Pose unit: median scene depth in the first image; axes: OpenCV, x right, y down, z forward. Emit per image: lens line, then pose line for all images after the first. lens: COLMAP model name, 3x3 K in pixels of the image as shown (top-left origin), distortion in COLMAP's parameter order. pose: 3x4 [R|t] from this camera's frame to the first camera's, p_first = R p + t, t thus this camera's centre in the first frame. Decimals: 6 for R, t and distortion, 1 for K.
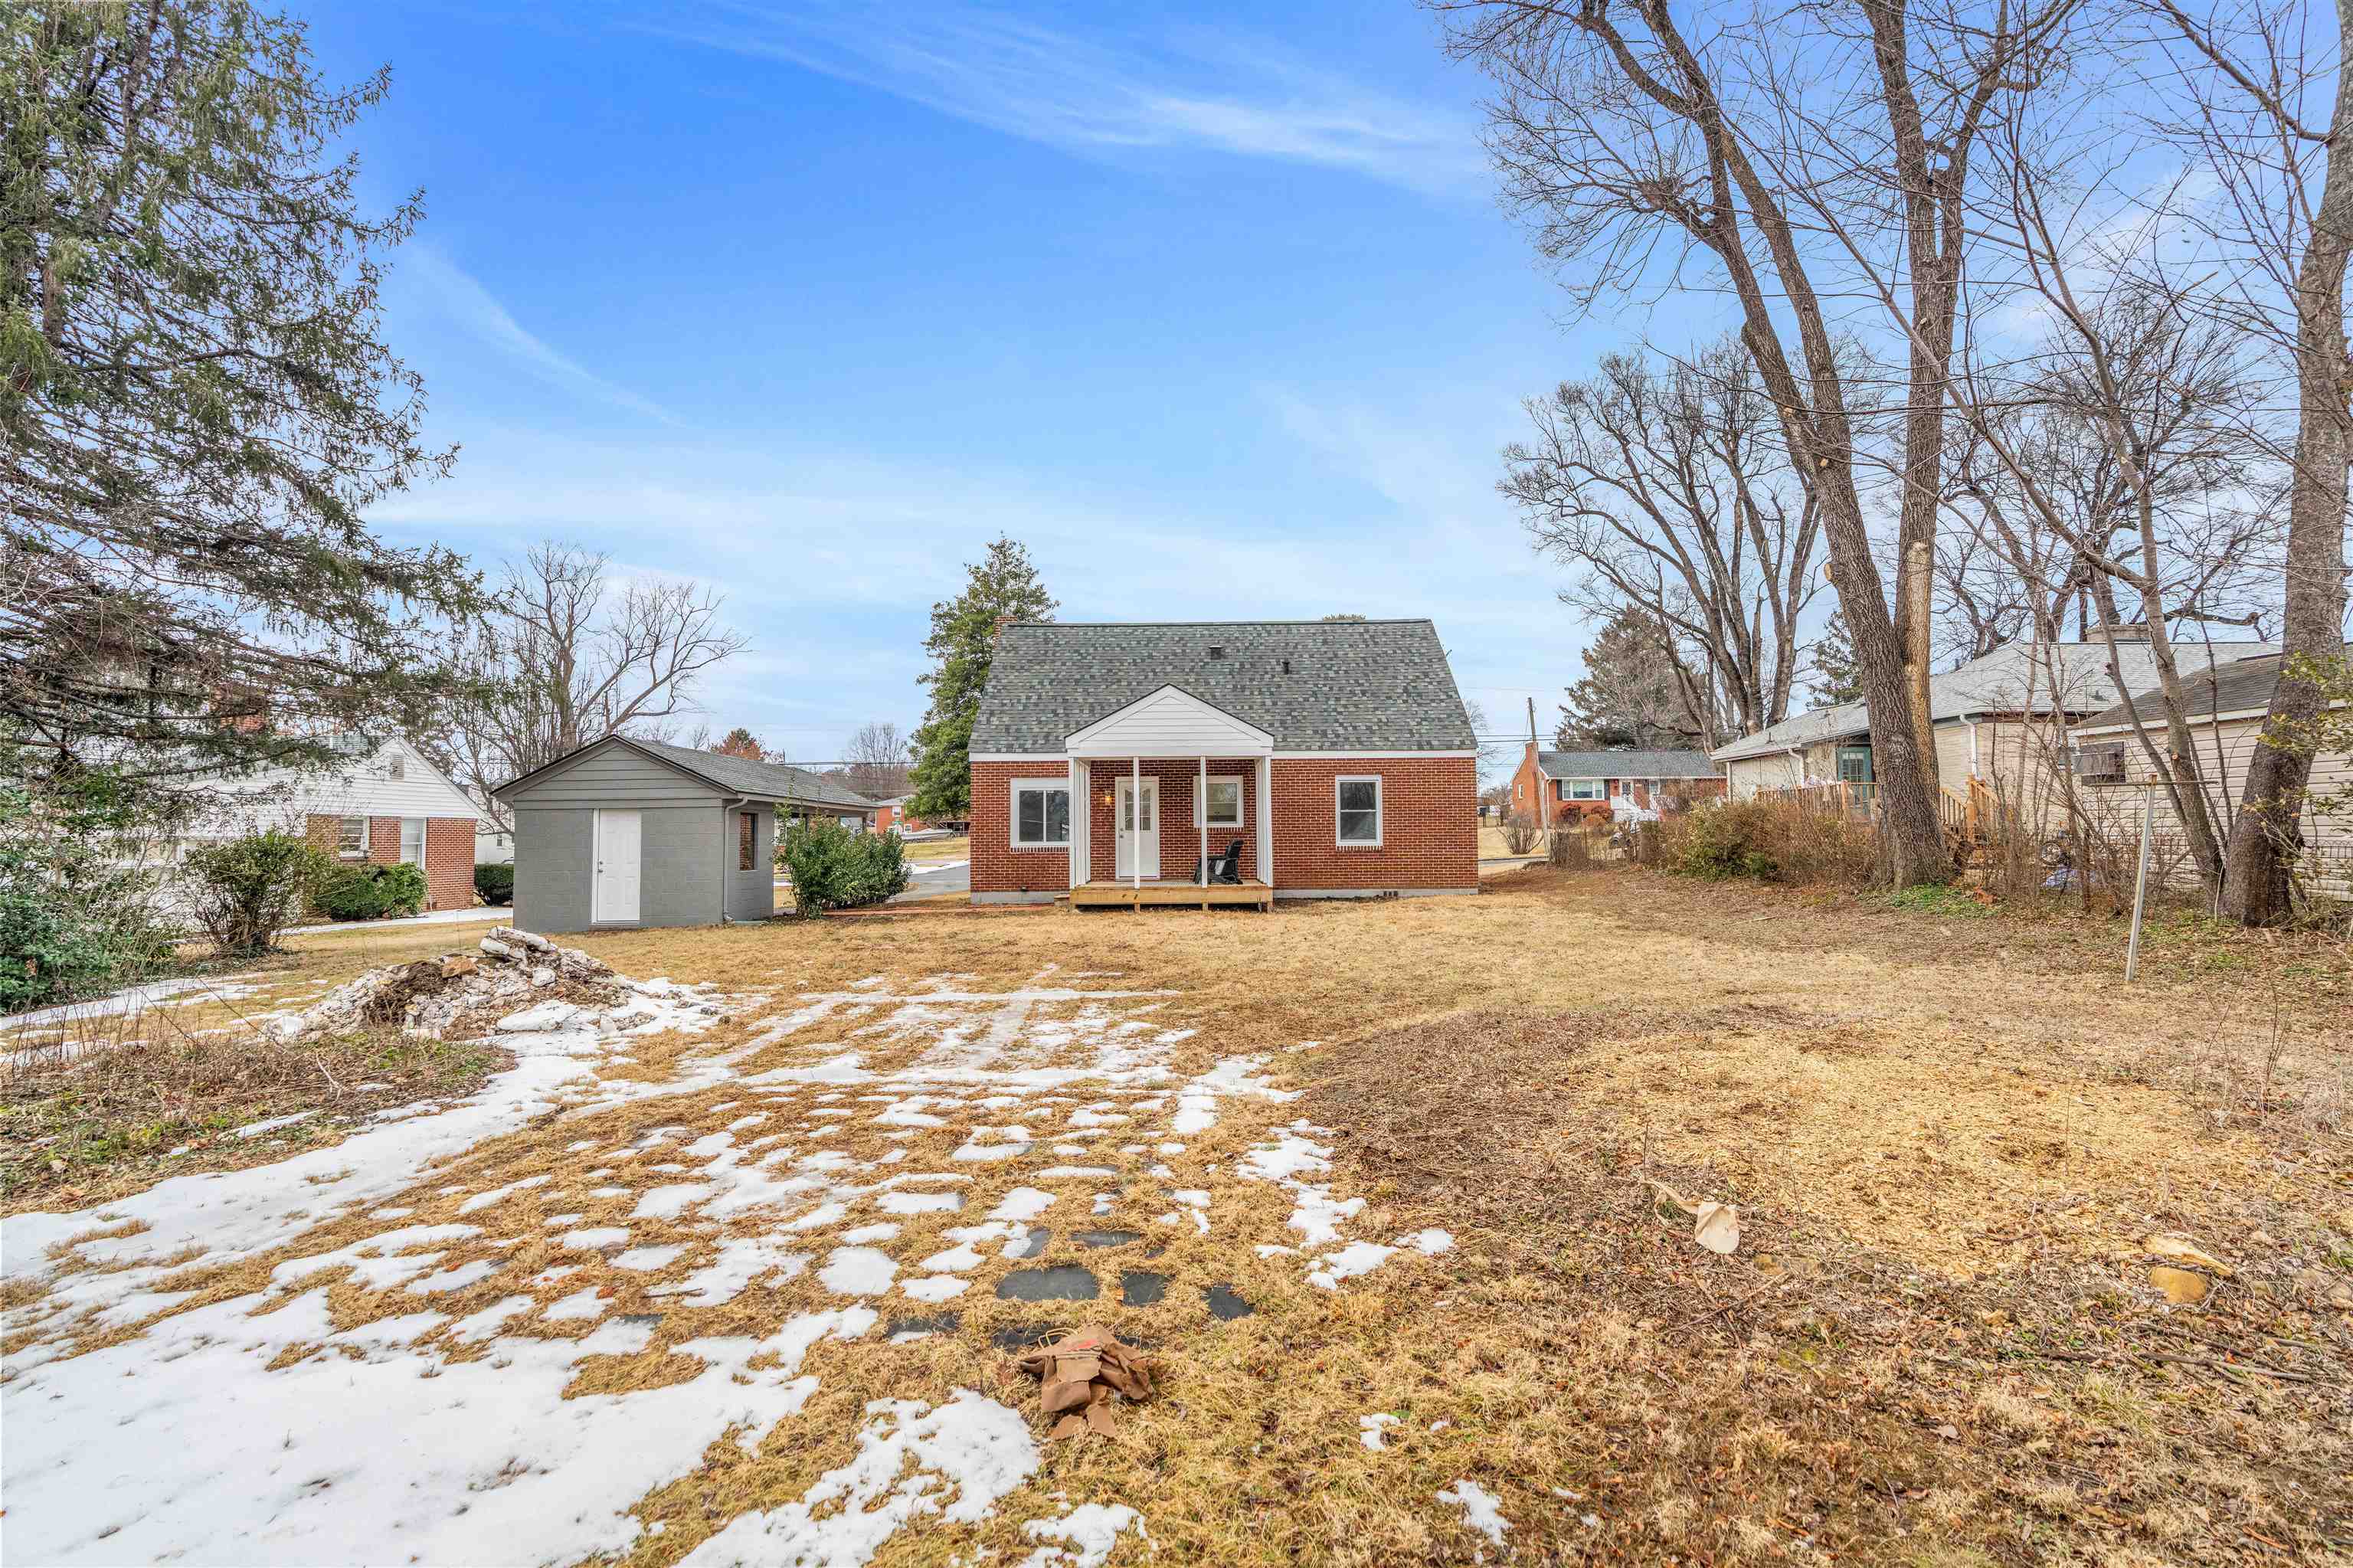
lens RADIAL K [[1064.7, 0, 1184.2], [0, 1064.7, 792.6], [0, 0, 1]] dist [-0.003961, 0.000914]
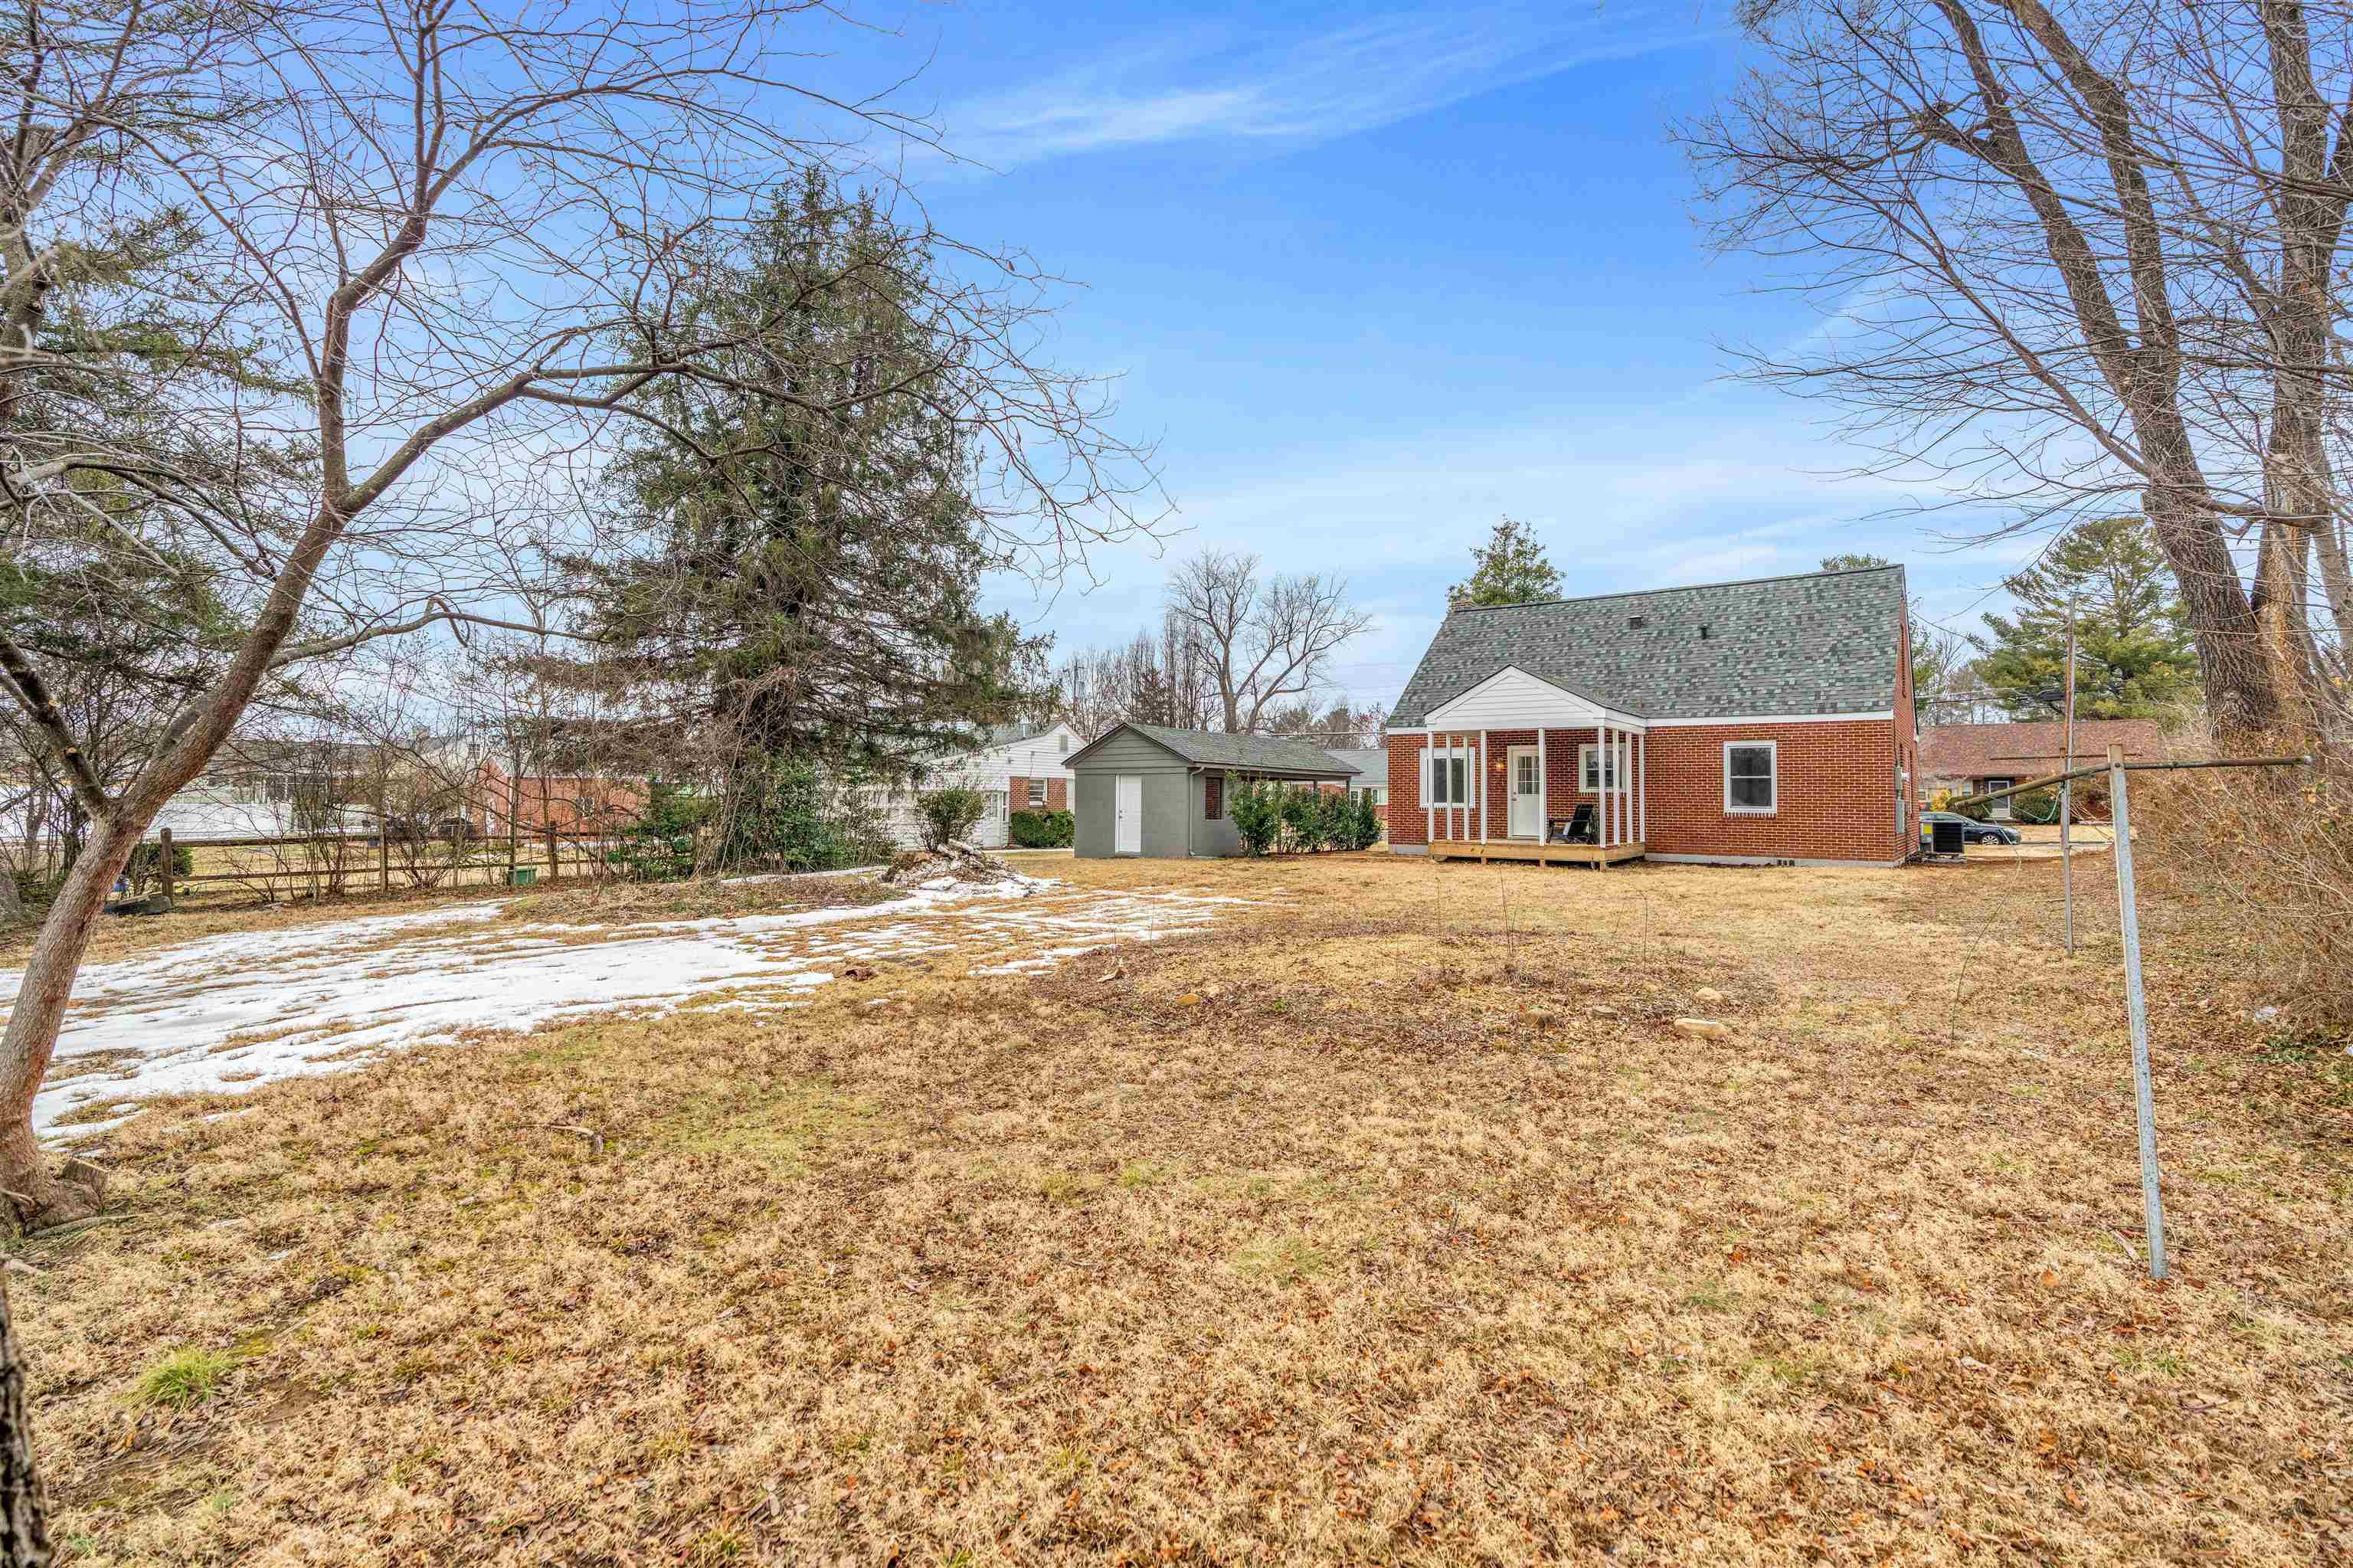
lens RADIAL K [[1064.7, 0, 1161.9], [0, 1064.7, 777.1], [0, 0, 1]] dist [-0.003961, 0.000914]
pose [[0.798918, 0.003806, -0.601428, 0.320372], [0.009876, 0.999762, 0.019446, -0.007463], [0.601359, -0.021475, 0.798690, -0.115168]]
